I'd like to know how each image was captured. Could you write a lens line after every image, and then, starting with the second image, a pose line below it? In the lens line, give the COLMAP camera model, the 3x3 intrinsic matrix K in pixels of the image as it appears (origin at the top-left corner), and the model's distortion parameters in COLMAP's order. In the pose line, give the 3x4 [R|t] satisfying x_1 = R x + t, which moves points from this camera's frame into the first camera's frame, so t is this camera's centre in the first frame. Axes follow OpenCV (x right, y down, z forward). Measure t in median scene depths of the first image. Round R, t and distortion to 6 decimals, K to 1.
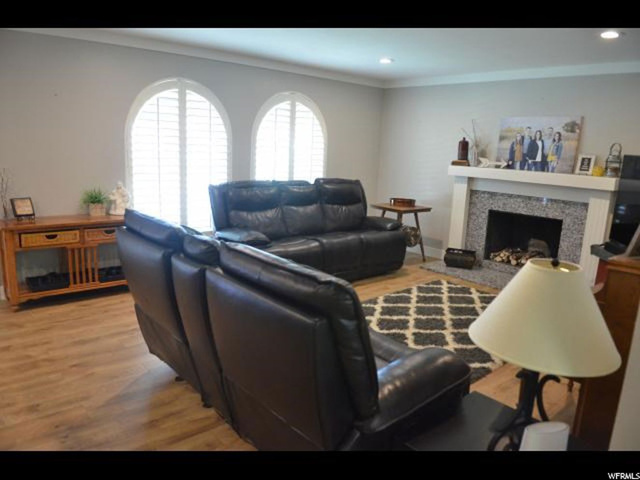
lens RADIAL K [[471.1, 0, 320.0], [0, 471.1, 240.0], [0, 0, 1]] dist [-0.009790, -0.058455]
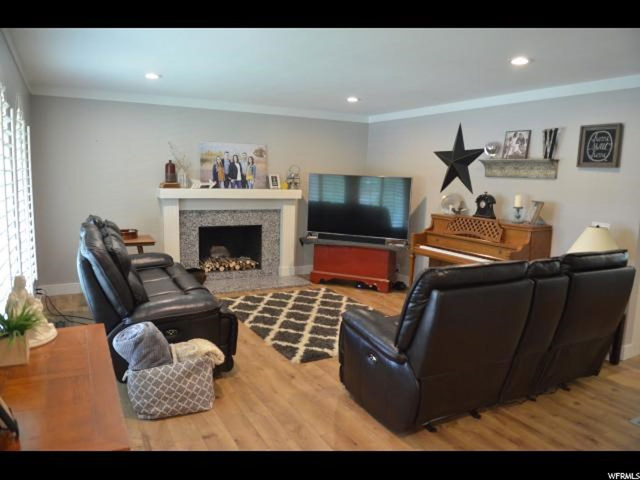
lens RADIAL K [[471.1, 0, 320.0], [0, 471.1, 240.0], [0, 0, 1]] dist [-0.009790, -0.058455]
pose [[0.220558, -0.168436, 0.960720, -0.662214], [0.177446, 0.975469, 0.130285, -0.135783], [-0.959097, 0.141740, 0.245036, 0.511646]]
